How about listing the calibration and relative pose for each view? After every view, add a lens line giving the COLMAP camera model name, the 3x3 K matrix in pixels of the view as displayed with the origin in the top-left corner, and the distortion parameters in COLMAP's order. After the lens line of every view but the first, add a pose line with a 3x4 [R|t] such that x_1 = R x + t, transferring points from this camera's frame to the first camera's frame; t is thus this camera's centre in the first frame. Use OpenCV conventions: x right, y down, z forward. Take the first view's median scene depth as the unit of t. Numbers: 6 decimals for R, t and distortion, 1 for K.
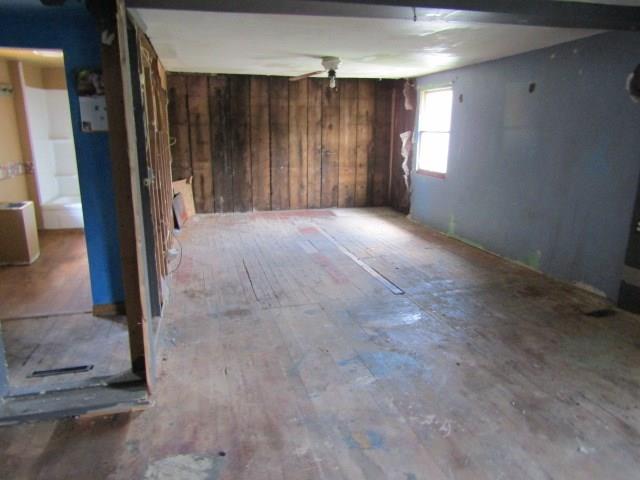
lens RADIAL K [[448.7, 0, 319.3], [0, 448.7, 237.8], [0, 0, 1]] dist [-0.010848, 0.001725]
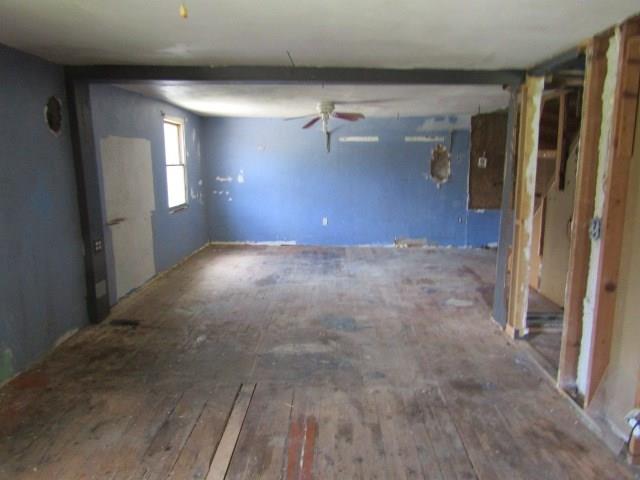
lens RADIAL K [[448.7, 0, 319.3], [0, 448.7, 237.8], [0, 0, 1]] dist [-0.010848, 0.001725]
pose [[-0.955060, -0.054521, 0.291354, -0.133922], [0.067823, 0.916666, 0.393858, -0.381325], [-0.288548, 0.395919, -0.871773, 1.521348]]
